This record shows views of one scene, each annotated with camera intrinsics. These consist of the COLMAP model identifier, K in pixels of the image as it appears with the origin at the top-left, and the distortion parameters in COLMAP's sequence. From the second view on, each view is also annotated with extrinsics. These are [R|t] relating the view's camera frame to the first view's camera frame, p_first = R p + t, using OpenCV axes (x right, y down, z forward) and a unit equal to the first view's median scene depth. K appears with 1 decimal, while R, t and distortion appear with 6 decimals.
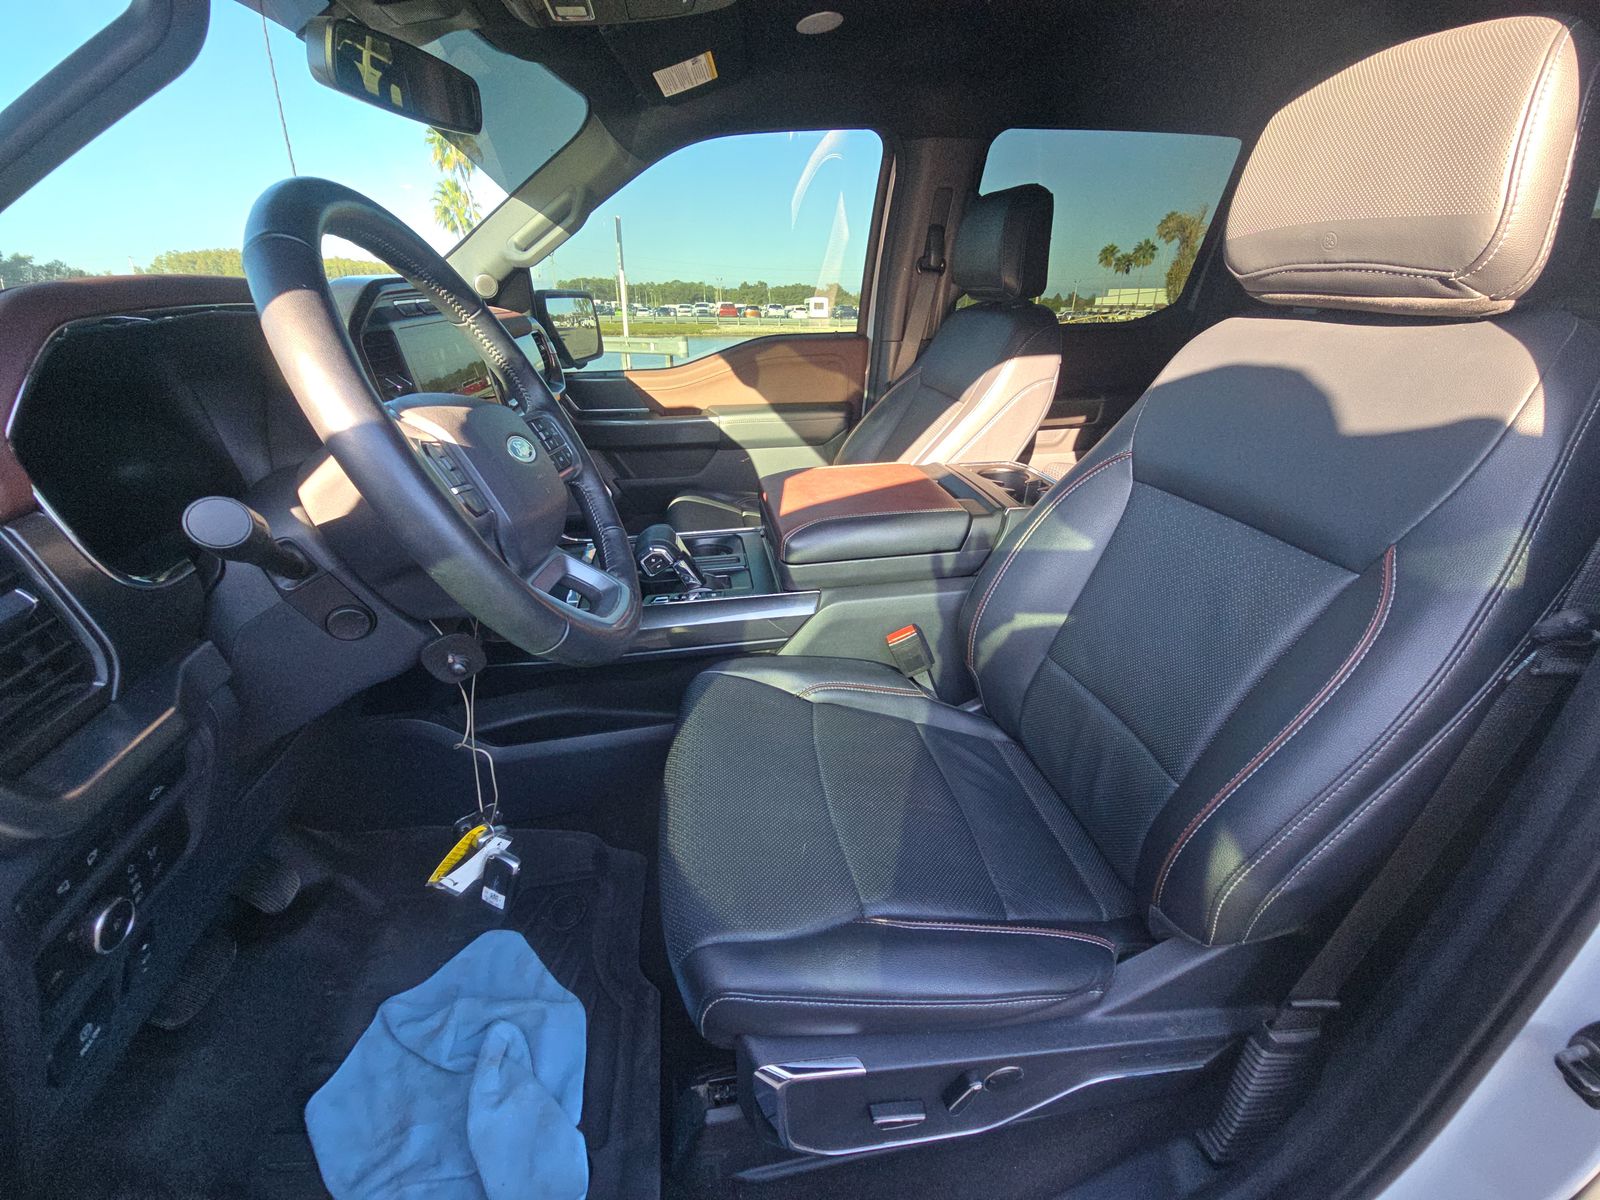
lens RADIAL K [[662.2, 0, 796.1], [0, 662.2, 624.0], [0, 0, 1]] dist [-0.002777, -0.001634]
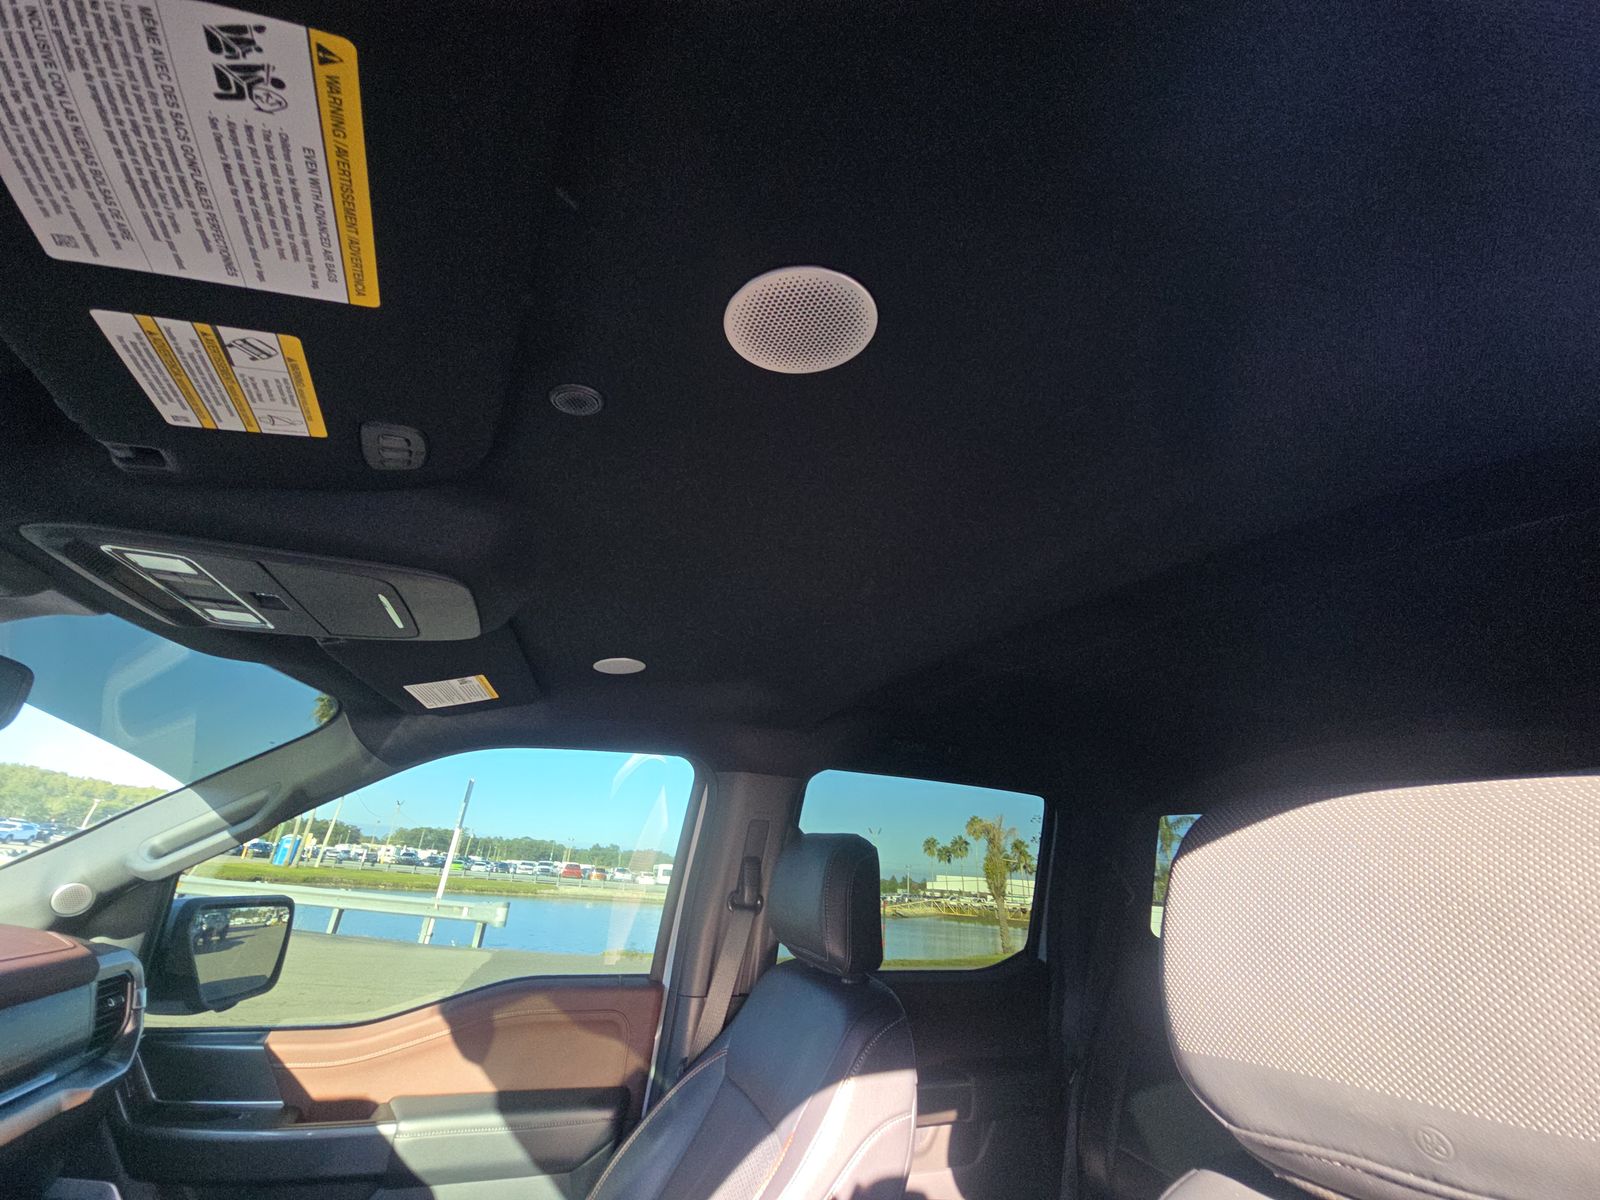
lens RADIAL K [[662.2, 0, 798.0], [0, 662.2, 595.3], [0, 0, 1]] dist [-0.002777, -0.001634]
pose [[0.975965, 0.141672, 0.165594, 0.073037], [0.030545, 0.663429, -0.747615, -0.166997], [-0.215777, 0.734704, 0.643156, 0.166264]]
